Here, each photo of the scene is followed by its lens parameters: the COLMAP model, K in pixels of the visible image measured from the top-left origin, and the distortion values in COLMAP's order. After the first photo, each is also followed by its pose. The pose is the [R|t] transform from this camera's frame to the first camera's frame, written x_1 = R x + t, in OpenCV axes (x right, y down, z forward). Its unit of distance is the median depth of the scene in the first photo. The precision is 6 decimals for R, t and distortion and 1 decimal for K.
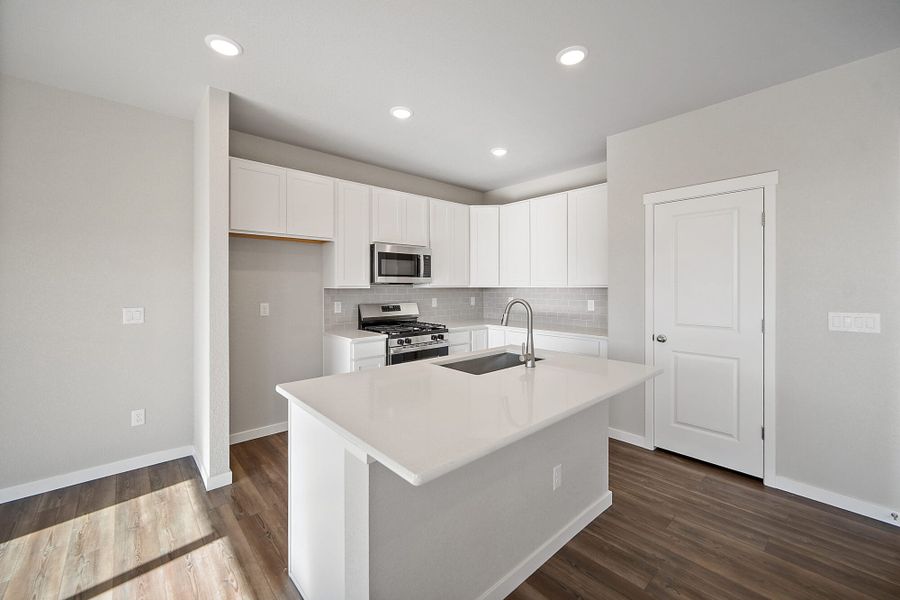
lens RADIAL K [[362.0, 0, 450.4], [0, 362.0, 287.3], [0, 0, 1]] dist [-0.000112, -0.000036]
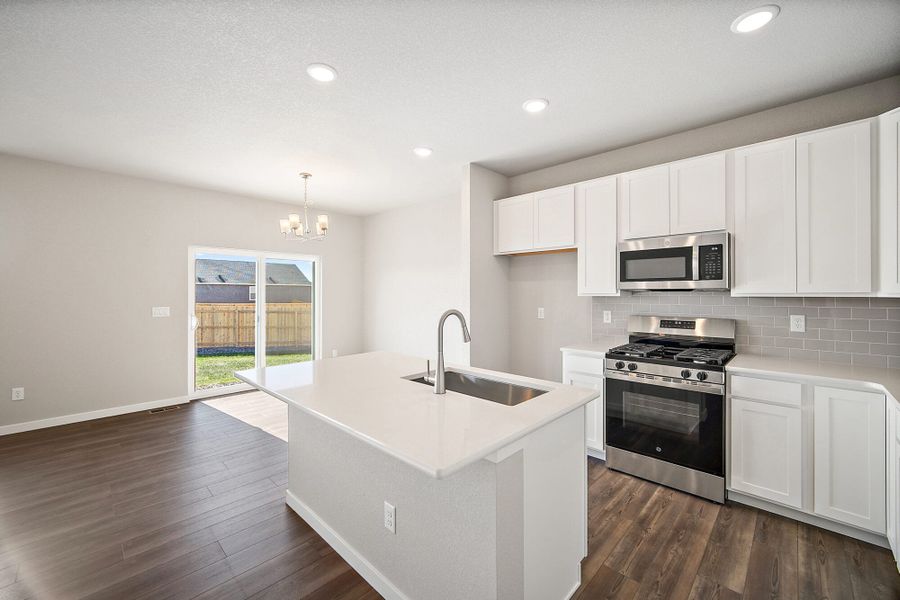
lens RADIAL K [[362.0, 0, 444.5], [0, 362.0, 292.9], [0, 0, 1]] dist [-0.000112, -0.000036]
pose [[0.056935, -0.003042, -0.998373, 0.616912], [-0.002977, 0.999990, -0.003216, -0.001441], [0.998373, 0.003155, 0.056925, 0.570814]]
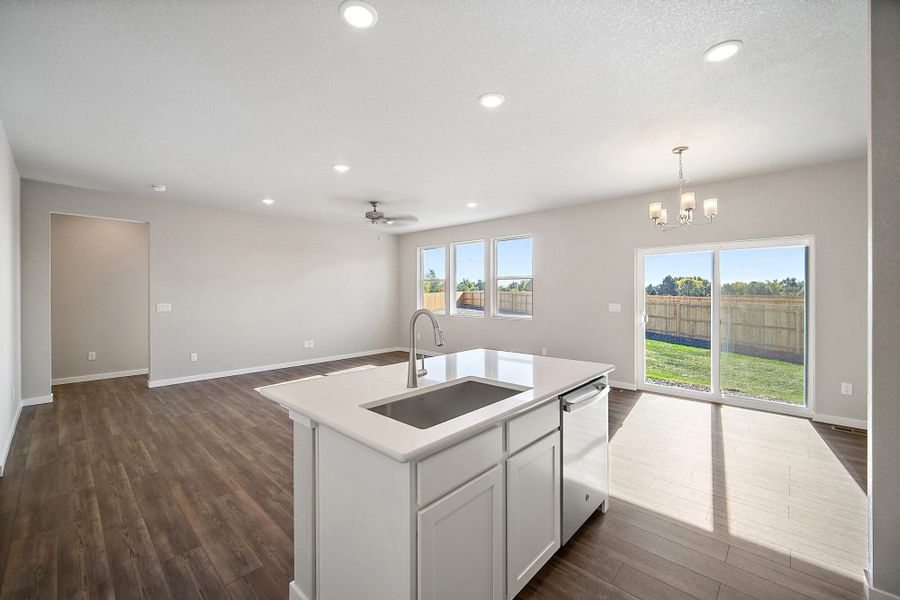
lens RADIAL K [[362.0, 0, 444.8], [0, 362.0, 296.5], [0, 0, 1]] dist [-0.000112, -0.000036]
pose [[-0.997112, 0.003000, -0.075888, 0.128329], [0.002184, 0.999939, 0.010840, -0.001715], [0.075916, 0.010643, -0.997057, 1.099469]]
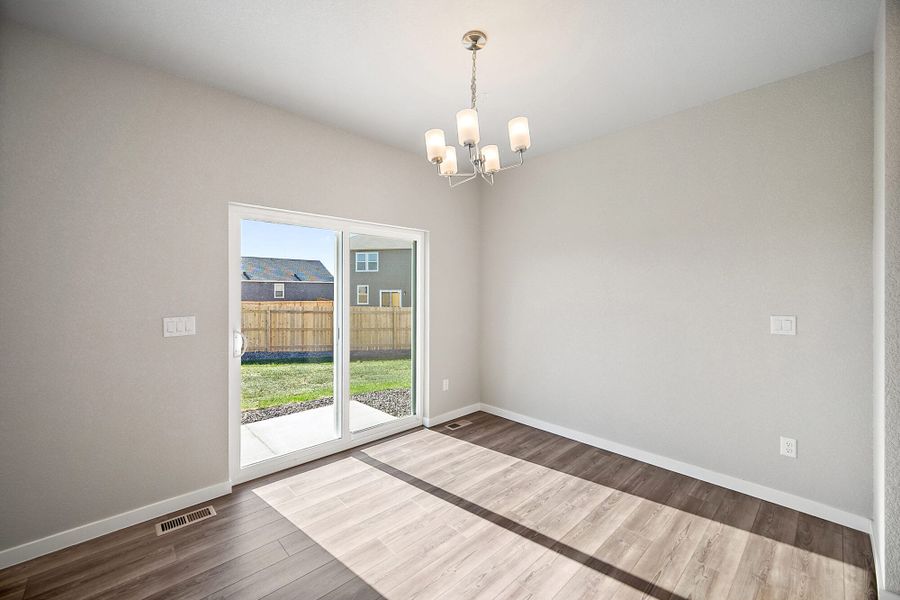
lens RADIAL K [[362.0, 0, 444.8], [0, 362.0, 295.1], [0, 0, 1]] dist [-0.000112, -0.000036]
pose [[0.012813, 0.011660, -0.999850, -0.025878], [0.000771, 0.999932, 0.011671, -0.002158], [0.999918, -0.000921, 0.012803, 0.136695]]
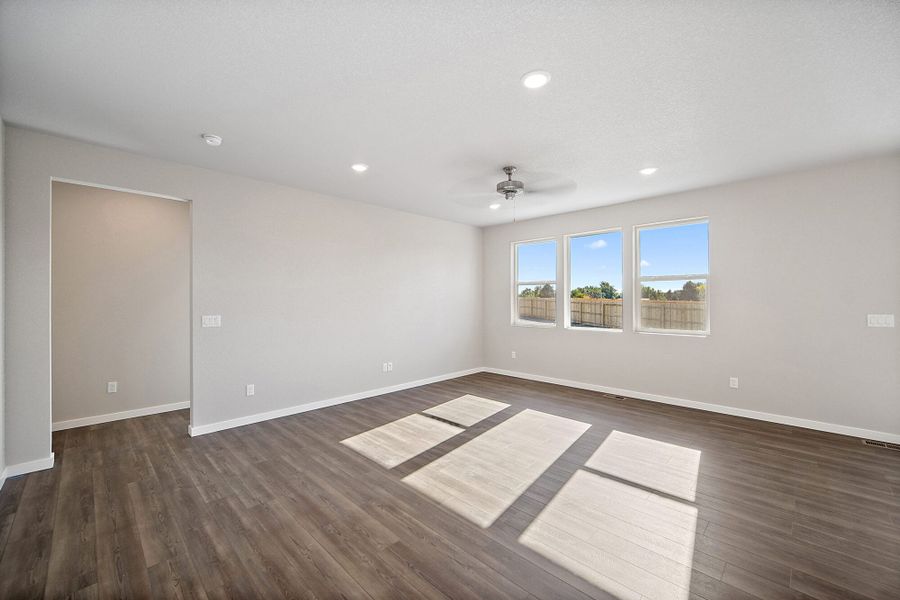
lens RADIAL K [[362.0, 0, 445.5], [0, 362.0, 300.4], [0, 0, 1]] dist [-0.000112, -0.000036]
pose [[-0.998984, 0.005838, -0.044692, 0.541656], [0.005687, 0.999978, 0.003490, -0.002059], [0.044711, 0.003232, -0.998995, 0.599109]]
